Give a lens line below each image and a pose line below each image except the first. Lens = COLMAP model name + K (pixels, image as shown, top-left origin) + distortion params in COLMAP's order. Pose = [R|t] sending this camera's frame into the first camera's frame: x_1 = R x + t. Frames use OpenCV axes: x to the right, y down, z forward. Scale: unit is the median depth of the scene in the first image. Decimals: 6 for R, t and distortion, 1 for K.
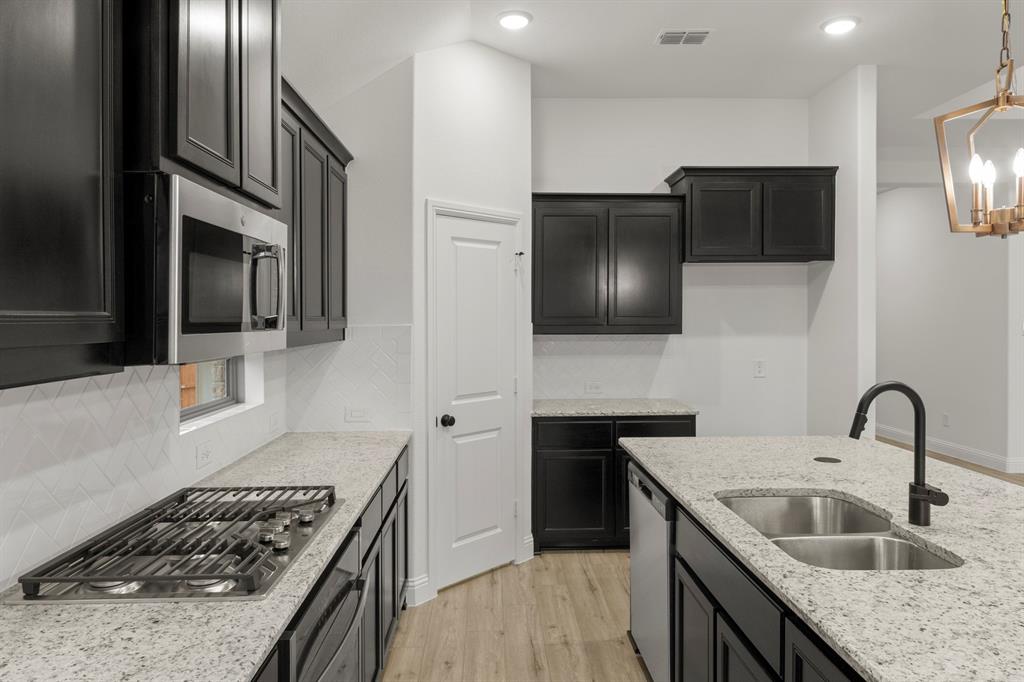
lens RADIAL K [[674.9, 0, 508.3], [0, 674.9, 307.4], [0, 0, 1]] dist [0.008496, 0.001028]
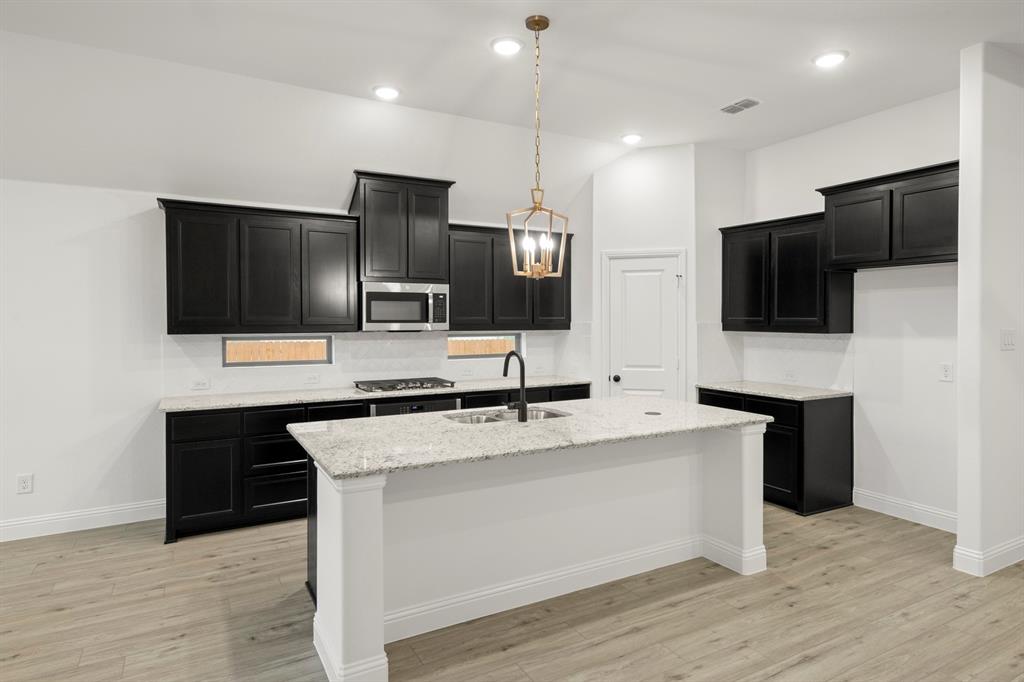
lens RADIAL K [[566.0, 0, 511.0], [0, 566.0, 315.1], [0, 0, 1]] dist [-0.001947, 0.001764]
pose [[0.471764, -0.000620, -0.881725, 0.925514], [0.012680, 0.999901, 0.006081, -0.004911], [0.881634, -0.014049, 0.471725, 0.075951]]
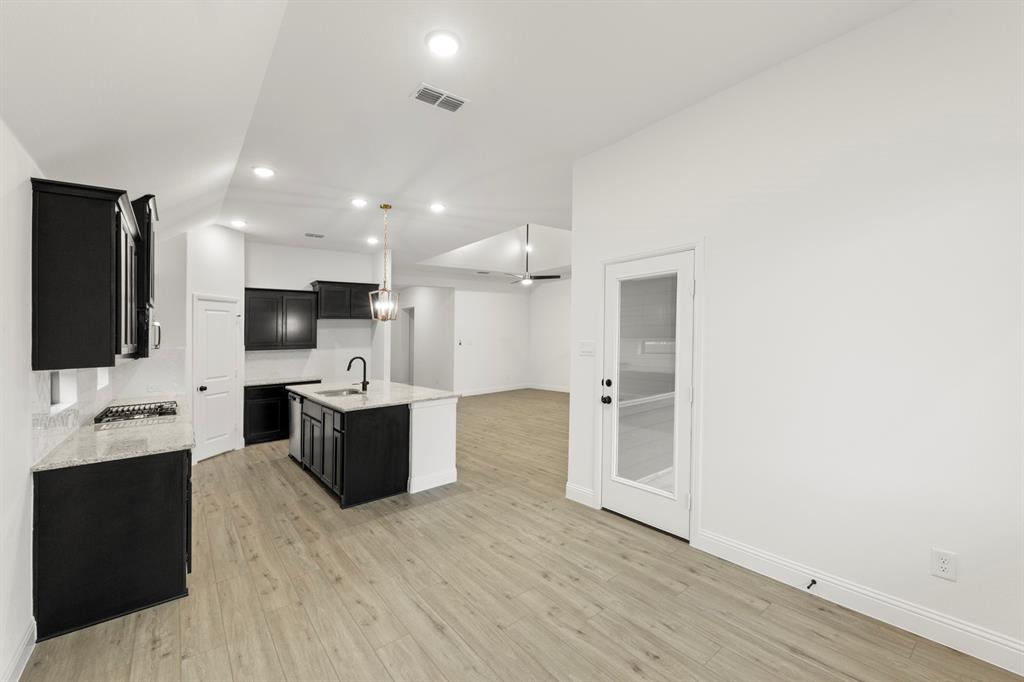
lens RADIAL K [[437.6, 0, 529.5], [0, 437.6, 318.2], [0, 0, 1]] dist [-0.001508, -0.000468]
pose [[0.793380, 0.010064, 0.608643, -0.101828], [0.010608, 0.999483, -0.030355, -0.014400], [-0.608634, 0.030540, 0.792863, -0.777893]]
